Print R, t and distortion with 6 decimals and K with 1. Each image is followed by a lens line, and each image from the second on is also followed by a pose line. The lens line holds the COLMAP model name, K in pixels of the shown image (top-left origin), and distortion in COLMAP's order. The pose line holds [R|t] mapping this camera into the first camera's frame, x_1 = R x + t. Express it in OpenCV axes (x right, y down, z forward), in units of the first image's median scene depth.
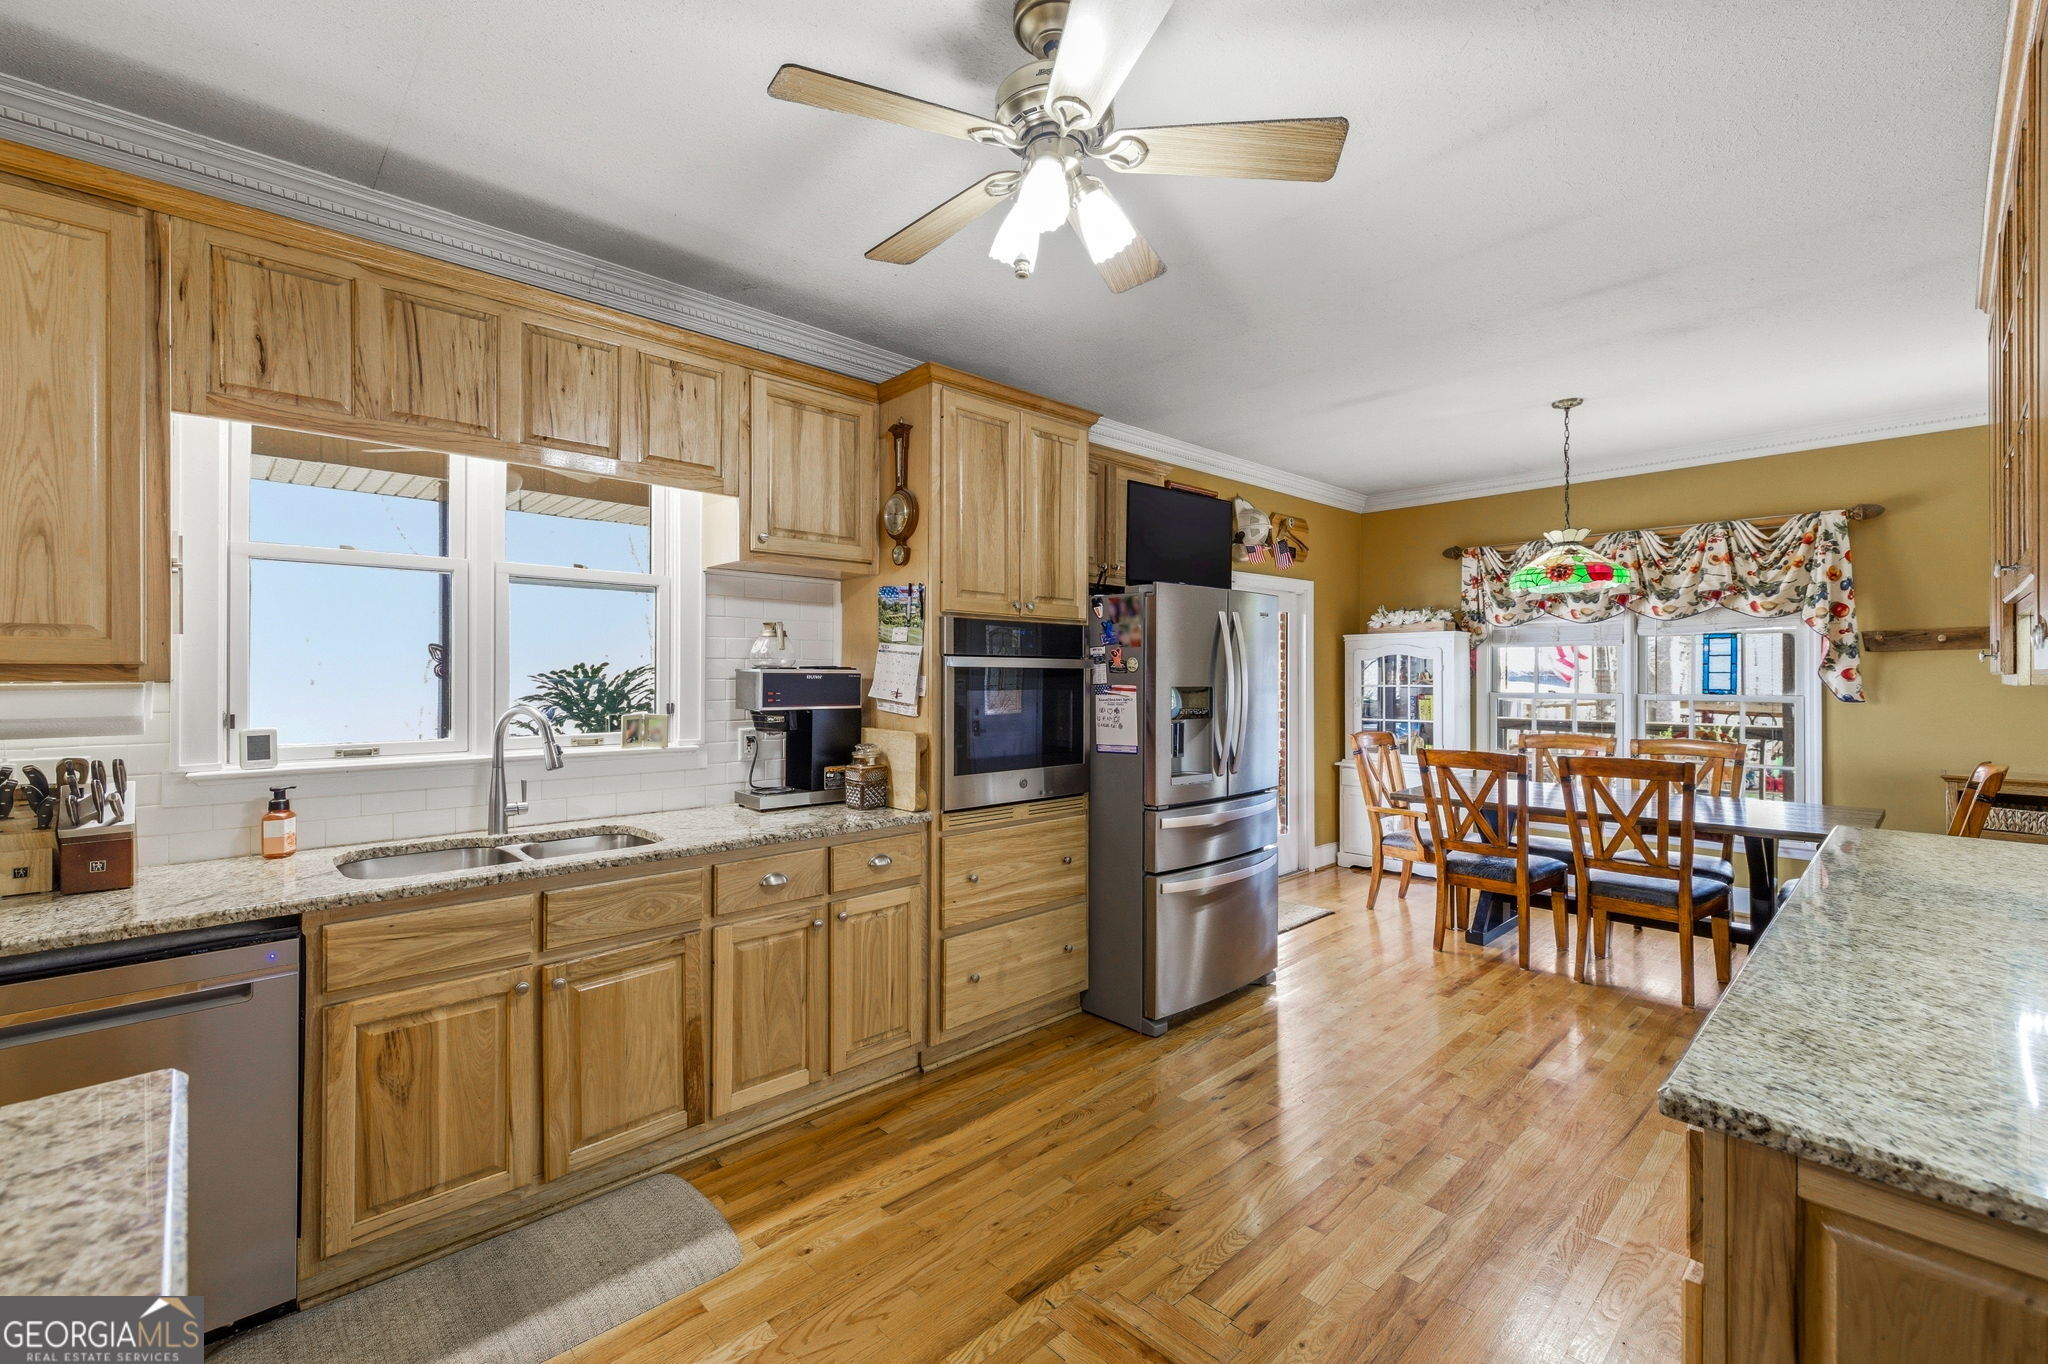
lens RADIAL K [[841.5, 0, 1025.1], [0, 841.5, 676.9], [0, 0, 1]] dist [0.003035, 0.000274]
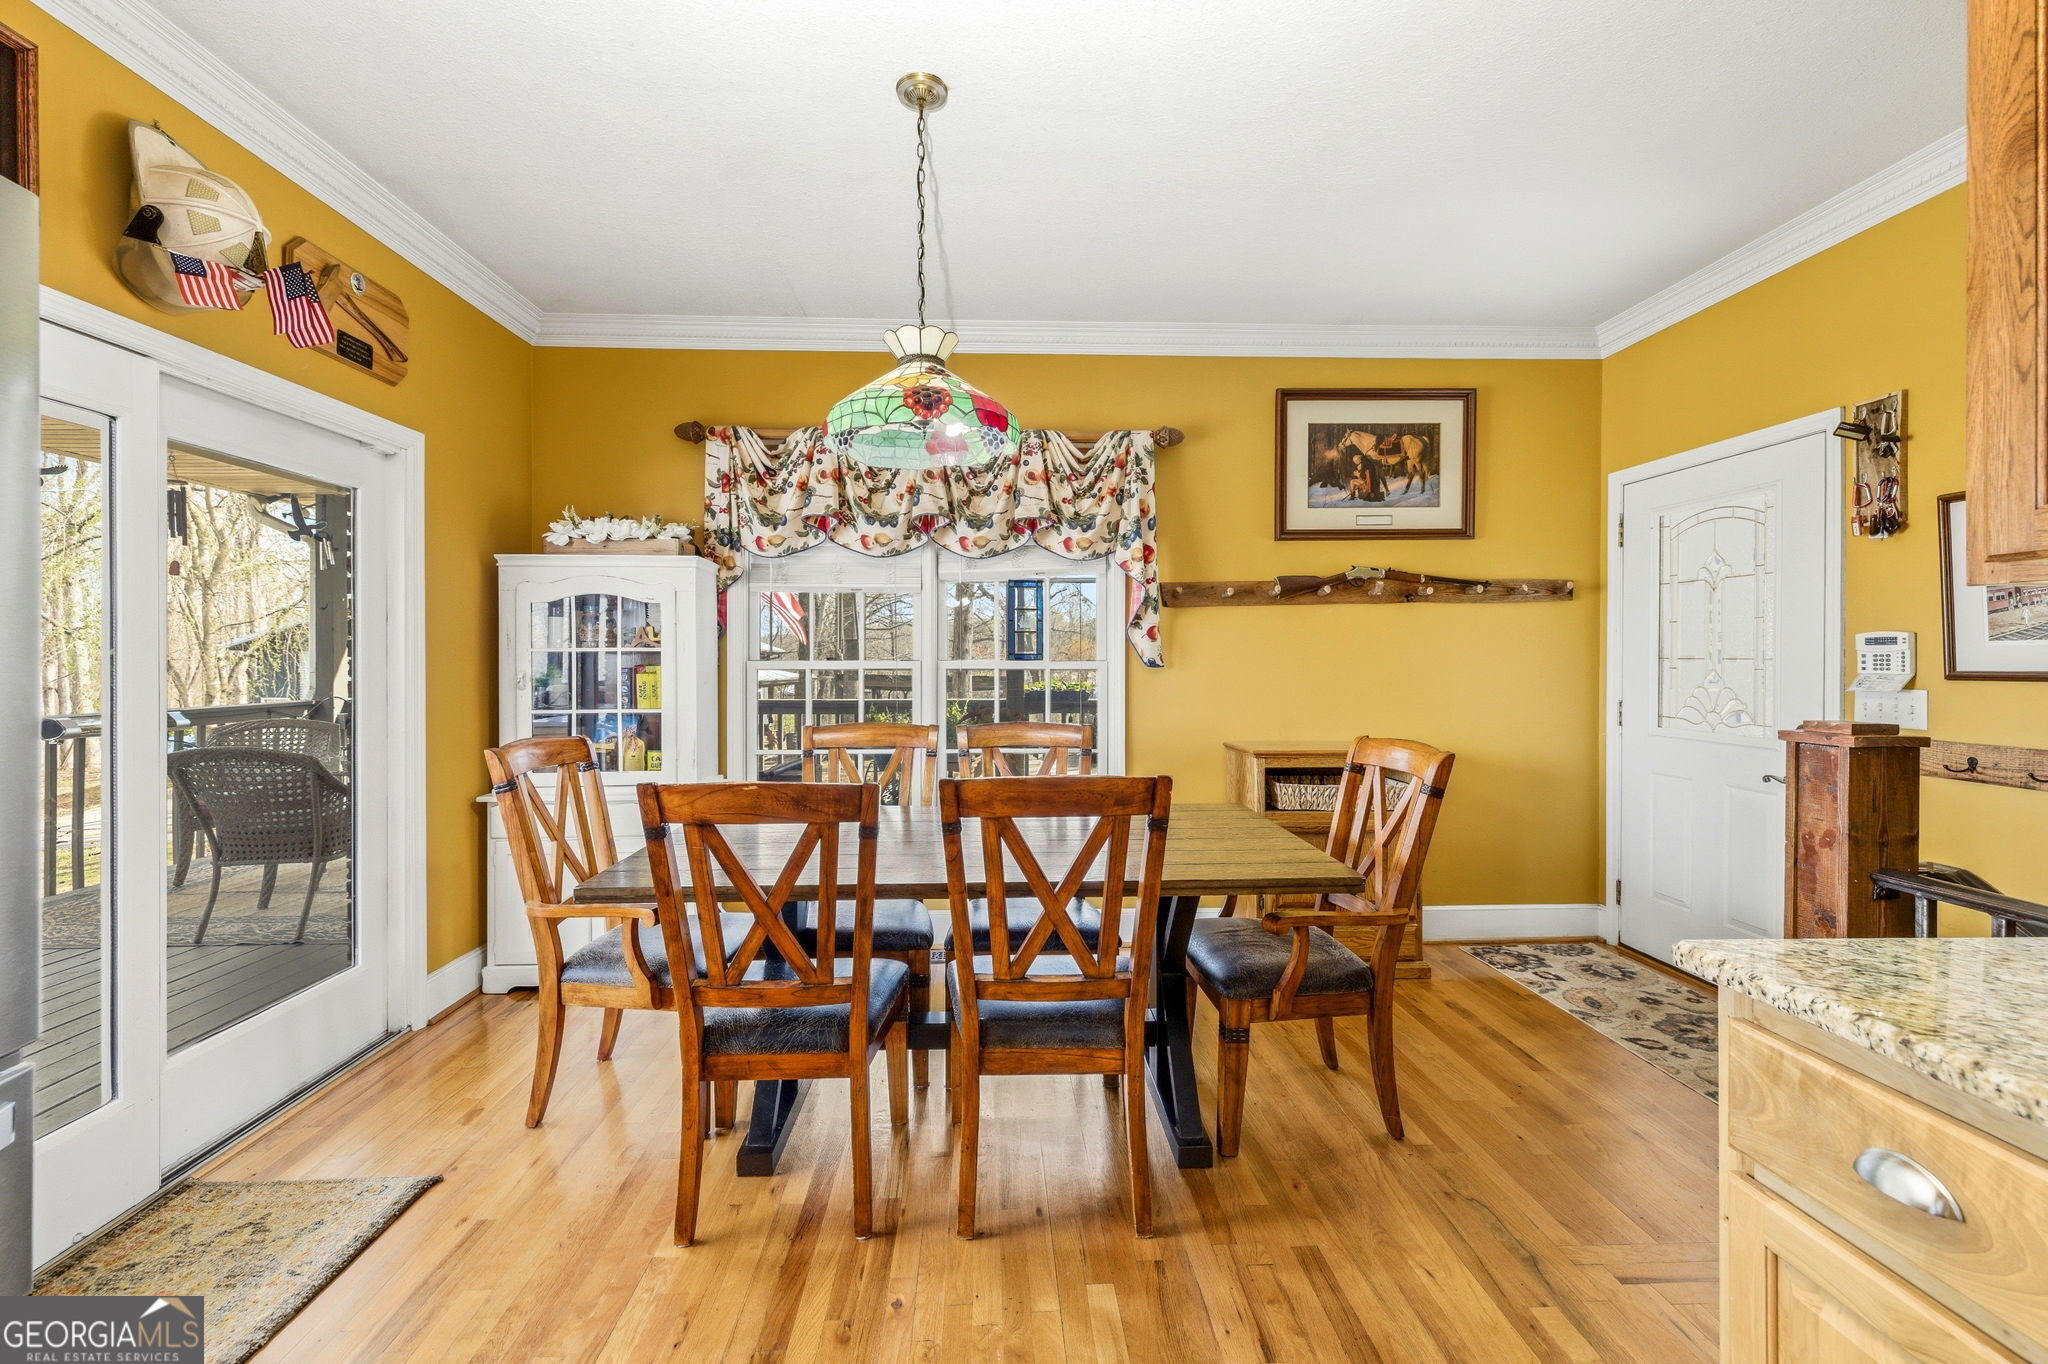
lens RADIAL K [[875.3, 0, 1020.6], [0, 875.3, 663.9], [0, 0, 1]] dist [0.004281, 0.000281]
pose [[0.654403, -0.001966, 0.756144, 0.227419], [-0.001123, 0.999993, 0.003572, 0.021930], [-0.756145, -0.003187, 0.654396, 0.498732]]
